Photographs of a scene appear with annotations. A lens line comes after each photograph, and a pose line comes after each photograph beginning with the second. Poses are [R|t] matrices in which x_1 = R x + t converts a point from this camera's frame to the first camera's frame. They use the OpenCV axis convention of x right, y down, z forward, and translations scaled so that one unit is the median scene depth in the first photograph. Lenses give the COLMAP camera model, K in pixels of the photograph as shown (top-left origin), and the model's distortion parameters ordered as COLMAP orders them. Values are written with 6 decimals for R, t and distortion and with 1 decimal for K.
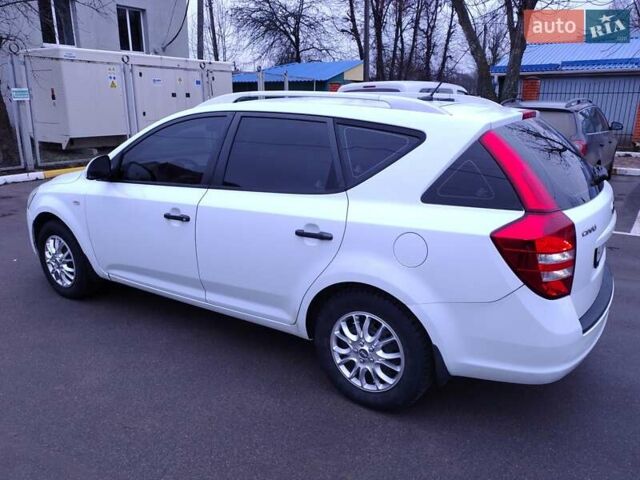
lens RADIAL K [[491.3, 0, 323.0], [0, 491.3, 245.1], [0, 0, 1]] dist [0.019491, -0.006817]
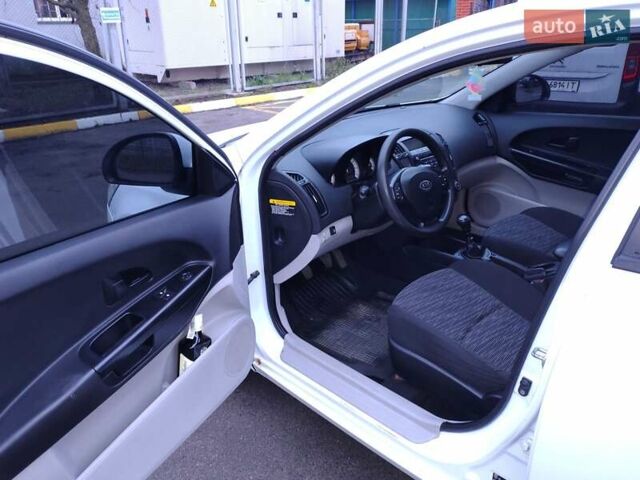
lens RADIAL K [[491.3, 0, 318.6], [0, 491.3, 237.2], [0, 0, 1]] dist [0.019491, -0.006817]
pose [[0.984878, 0.051755, -0.165339, -0.114851], [-0.031433, 0.991879, 0.123240, -0.050497], [0.170375, -0.116179, 0.978506, 0.210779]]
